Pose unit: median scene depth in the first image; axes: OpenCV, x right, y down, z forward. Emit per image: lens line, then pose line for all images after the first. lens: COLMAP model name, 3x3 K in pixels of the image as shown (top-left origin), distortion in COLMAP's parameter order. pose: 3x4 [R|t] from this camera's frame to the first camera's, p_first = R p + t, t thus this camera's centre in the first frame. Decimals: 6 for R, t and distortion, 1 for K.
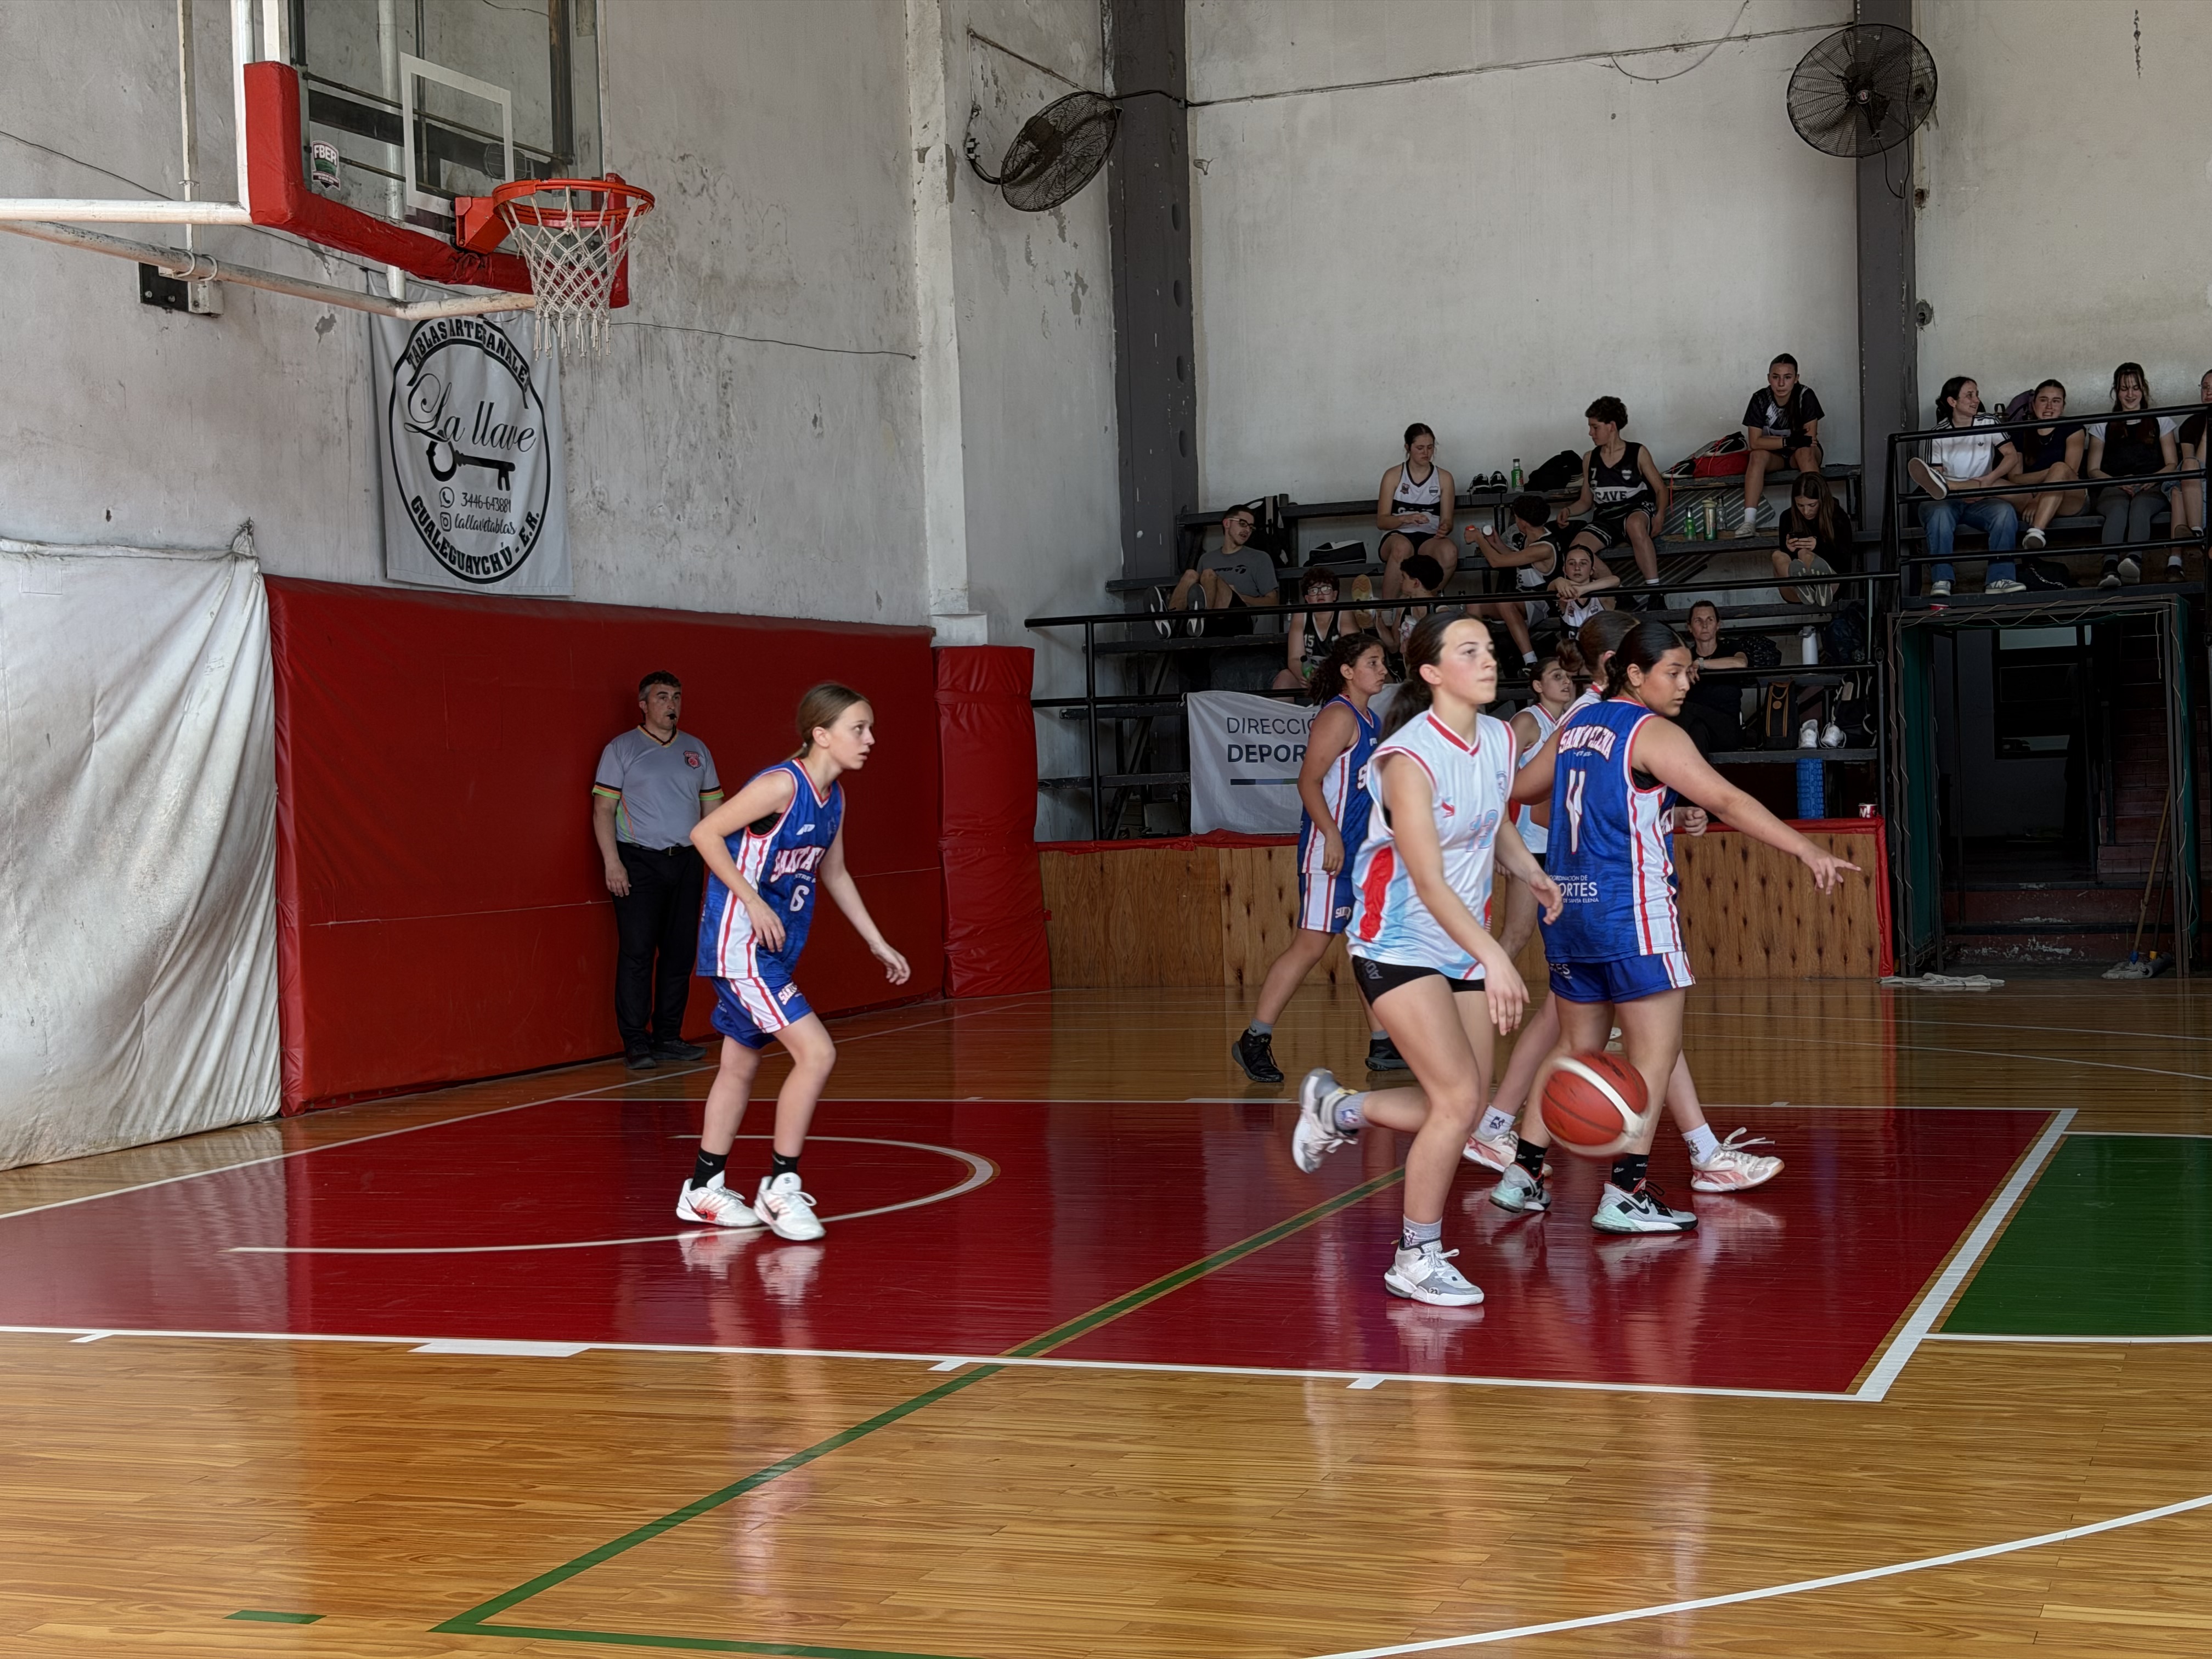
lens RADIAL K [[3134.9, 0, 1106.0], [0, 3134.9, 829.5], [0, 0, 1]] dist [0.168528, 0.049081]
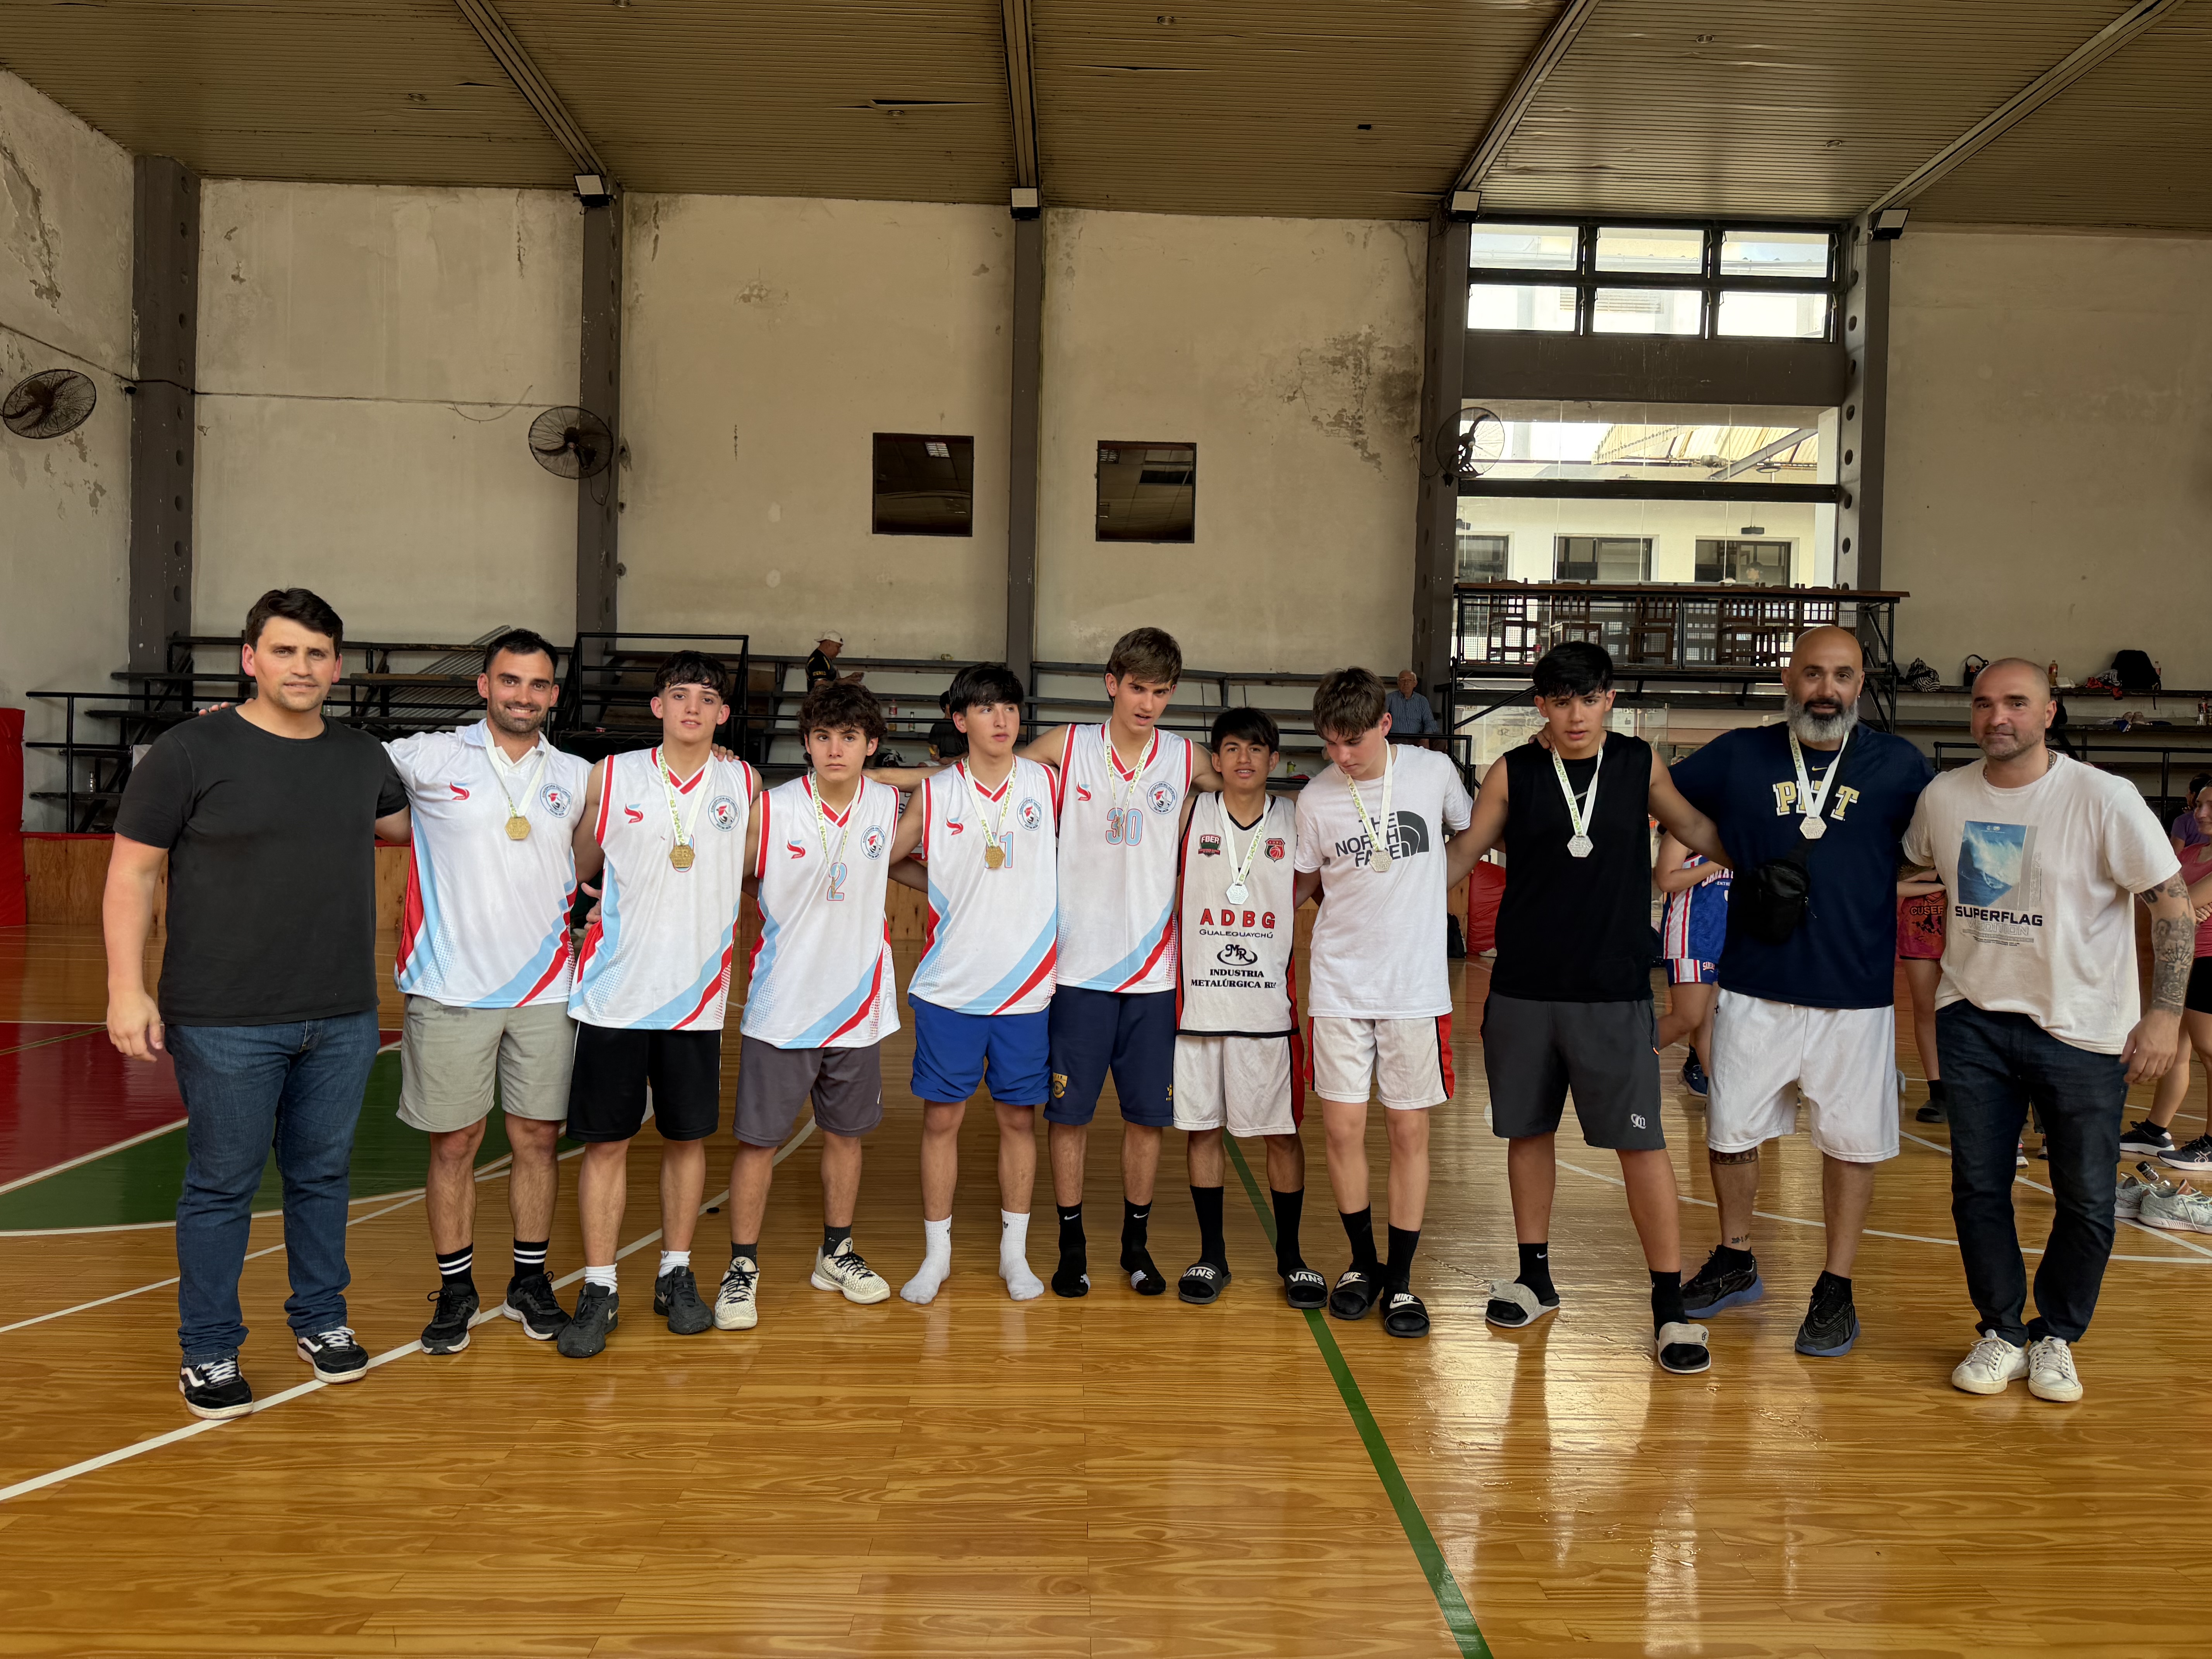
lens RADIAL K [[1566.7, 0, 1106.0], [0, 1566.7, 829.5], [0, 0, 1]] dist [0.054159, -0.068256]
pose [[0.916324, 0.051281, 0.397140, 0.215390], [-0.052678, 0.998584, -0.007399, -0.026683], [-0.396957, -0.014141, 0.917728, 0.057756]]
